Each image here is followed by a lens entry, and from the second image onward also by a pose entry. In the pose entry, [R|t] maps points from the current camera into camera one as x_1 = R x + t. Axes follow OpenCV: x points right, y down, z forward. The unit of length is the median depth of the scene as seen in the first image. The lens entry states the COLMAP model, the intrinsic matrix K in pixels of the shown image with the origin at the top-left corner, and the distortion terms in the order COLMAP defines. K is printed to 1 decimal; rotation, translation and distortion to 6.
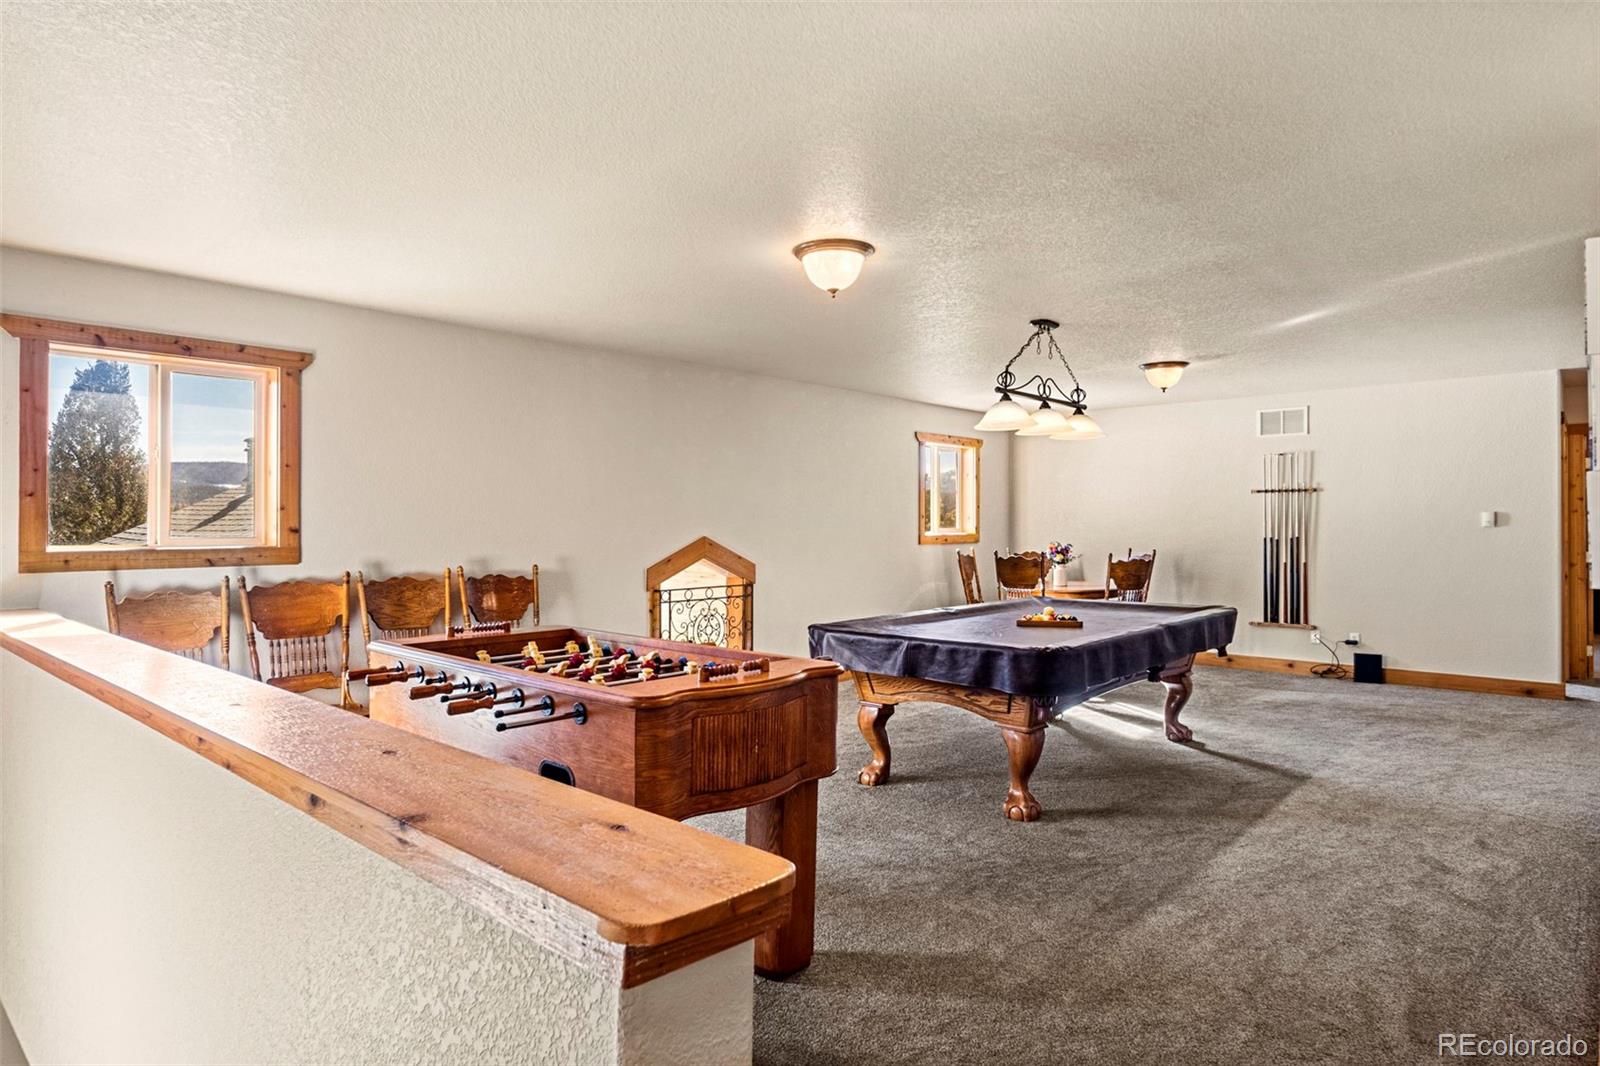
lens RADIAL K [[896.6, 0, 801.3], [0, 896.6, 529.7], [0, 0, 1]] dist [-0.014676, 0.004755]
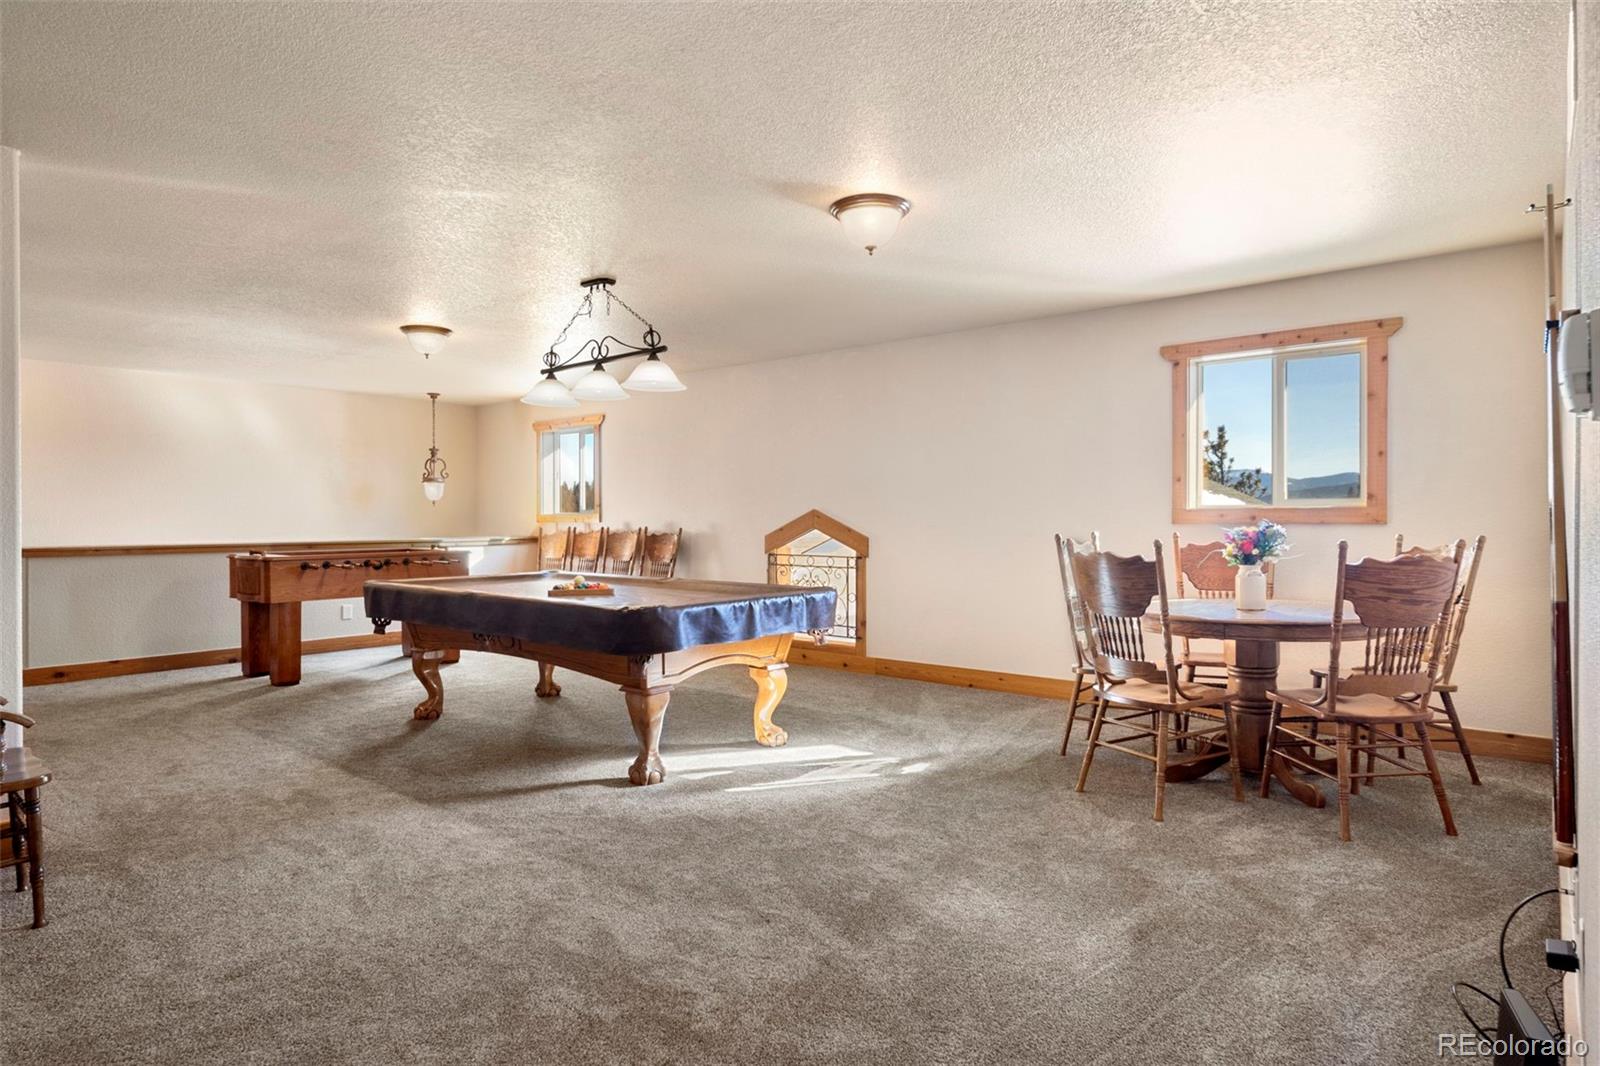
lens RADIAL K [[896.6, 0, 801.5], [0, 896.6, 526.4], [0, 0, 1]] dist [-0.014676, 0.004755]
pose [[0.078336, 0.011850, -0.996857, 0.979048], [0.006133, 0.999905, 0.012368, 0.015275], [0.996908, -0.007083, 0.078255, 0.898977]]
